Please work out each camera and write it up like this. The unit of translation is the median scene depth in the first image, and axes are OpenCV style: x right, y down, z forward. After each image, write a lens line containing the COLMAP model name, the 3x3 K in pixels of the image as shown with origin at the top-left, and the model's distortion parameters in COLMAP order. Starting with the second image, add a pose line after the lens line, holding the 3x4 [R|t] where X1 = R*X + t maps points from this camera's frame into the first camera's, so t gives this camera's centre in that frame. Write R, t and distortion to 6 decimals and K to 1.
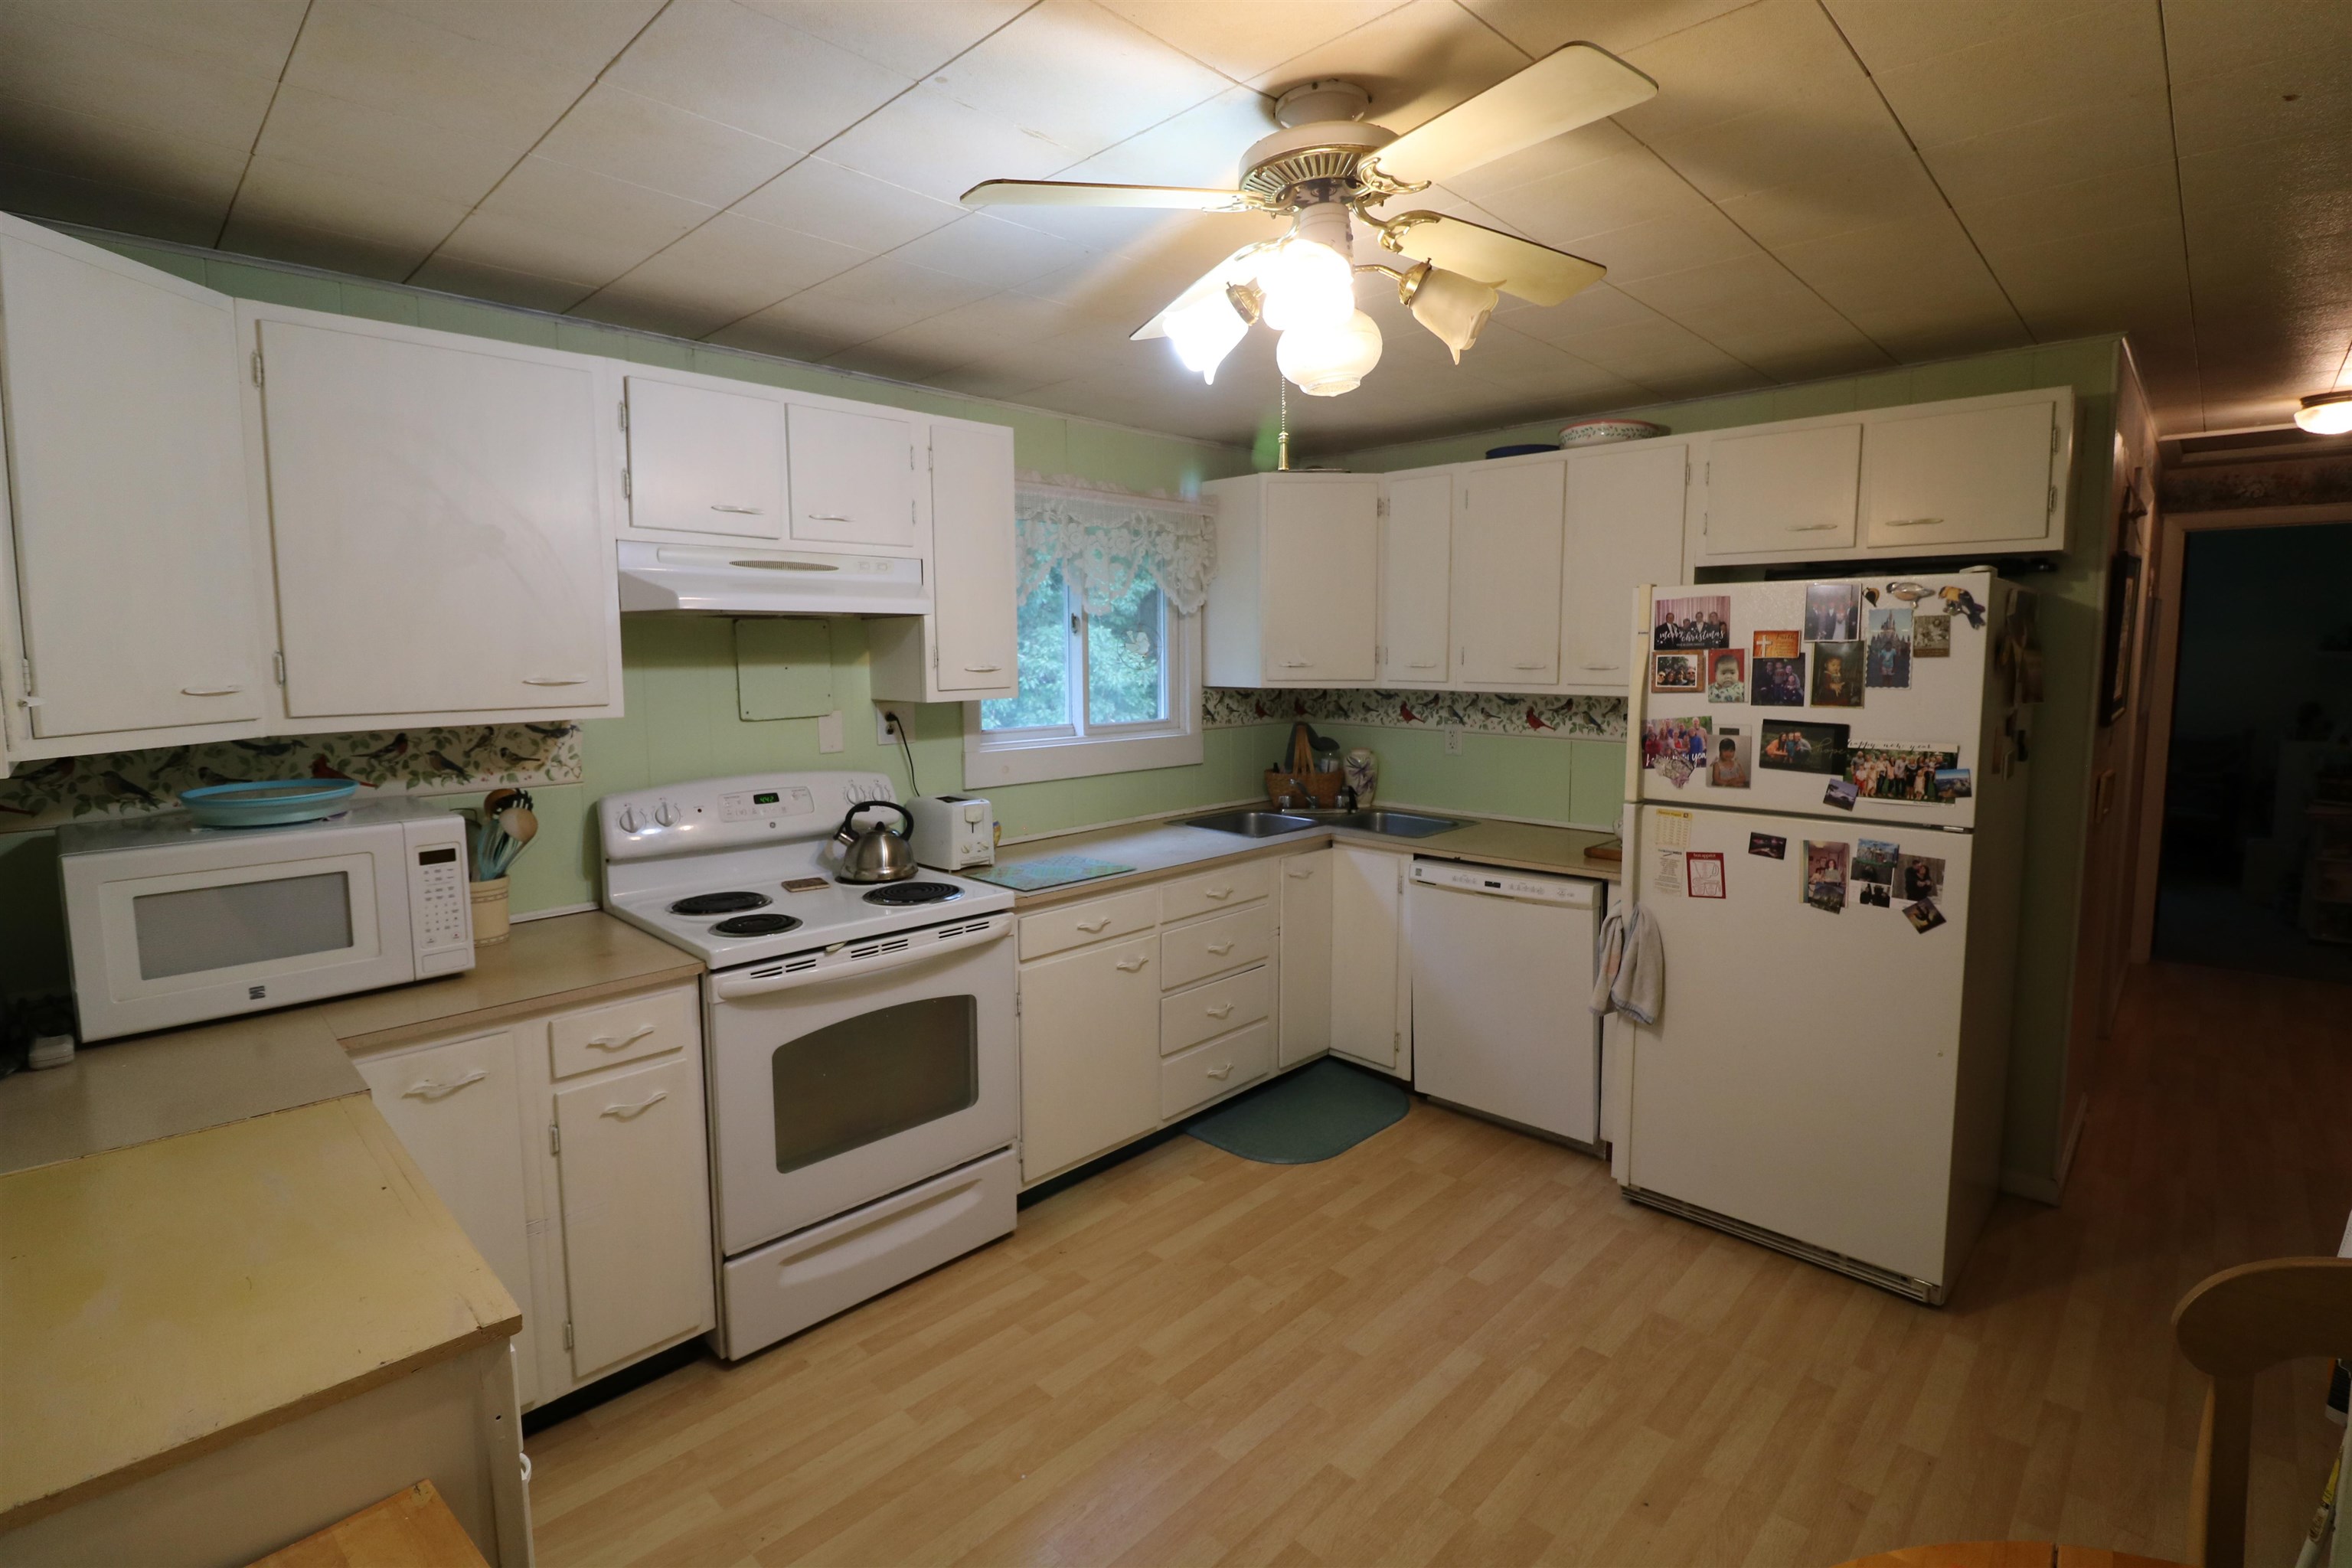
lens RADIAL K [[1088.9, 0, 1180.9], [0, 1088.9, 755.9], [0, 0, 1]] dist [0.001241, -0.014980]
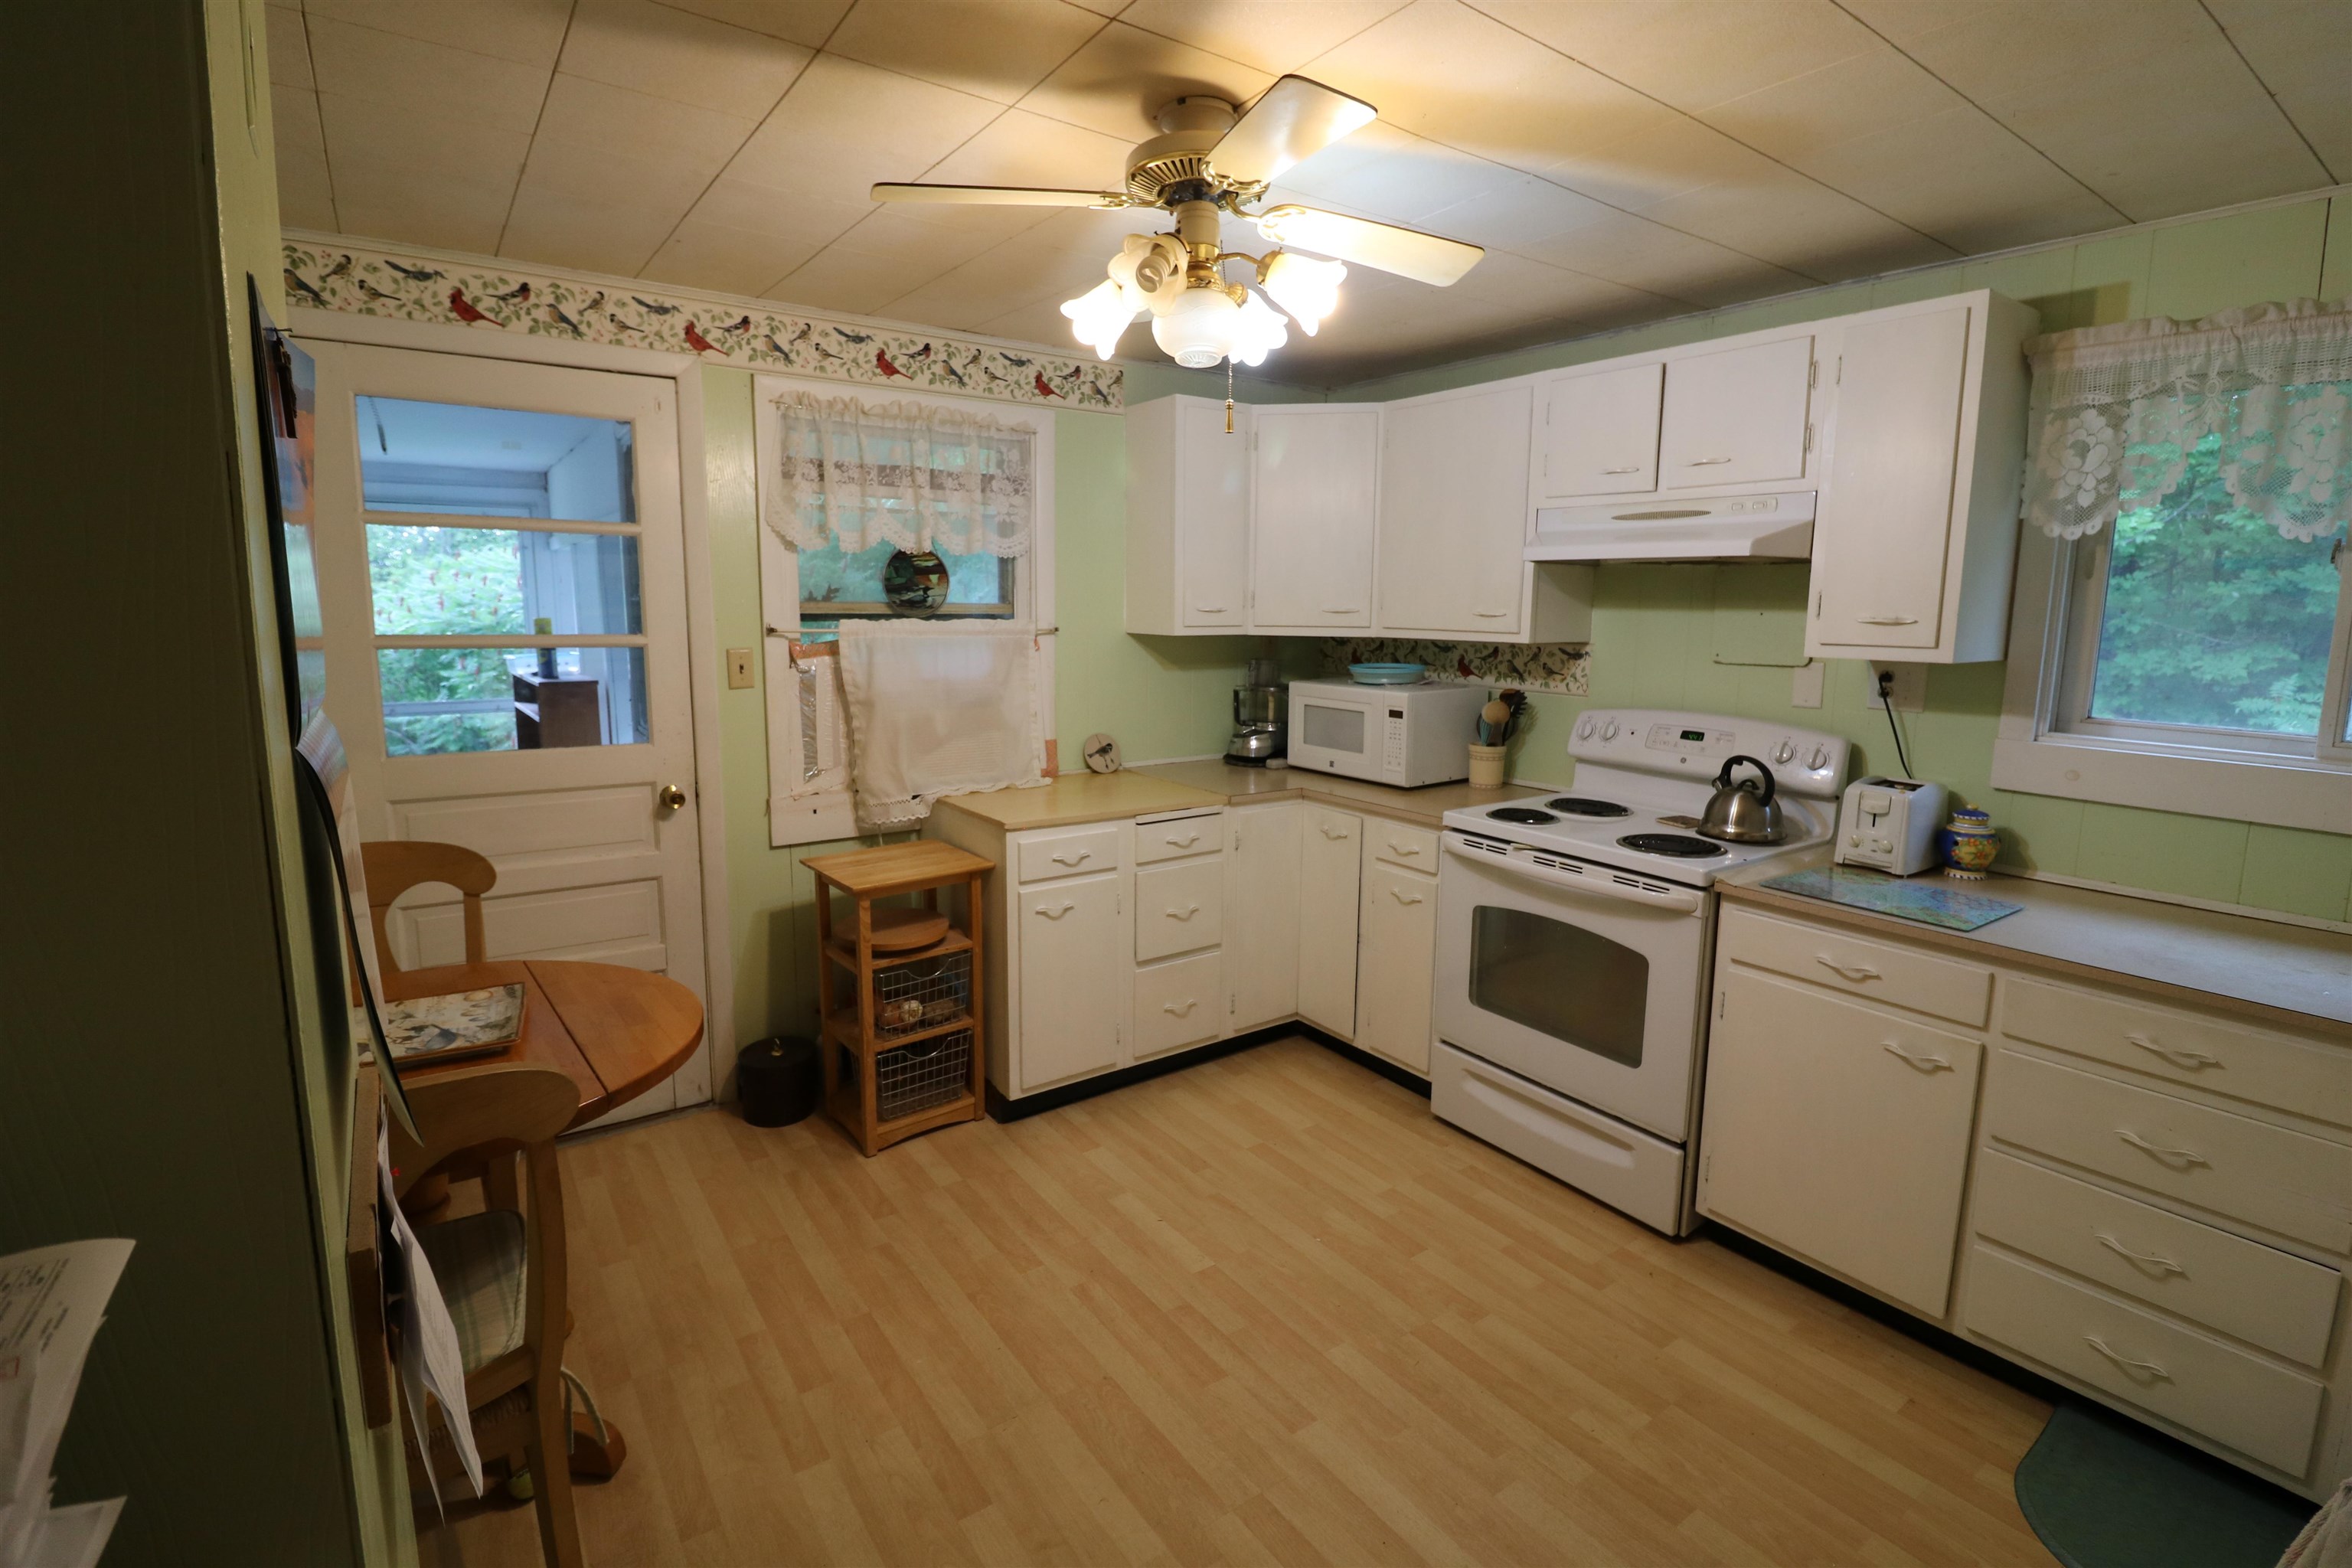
lens RADIAL K [[1088.9, 0, 1180.9], [0, 1088.9, 755.9], [0, 0, 1]] dist [0.001241, -0.014980]
pose [[-0.185295, 0.146876, -0.971645, 0.848109], [-0.106457, 0.979948, 0.168432, -0.076636], [0.976900, 0.134648, -0.165943, 0.790853]]
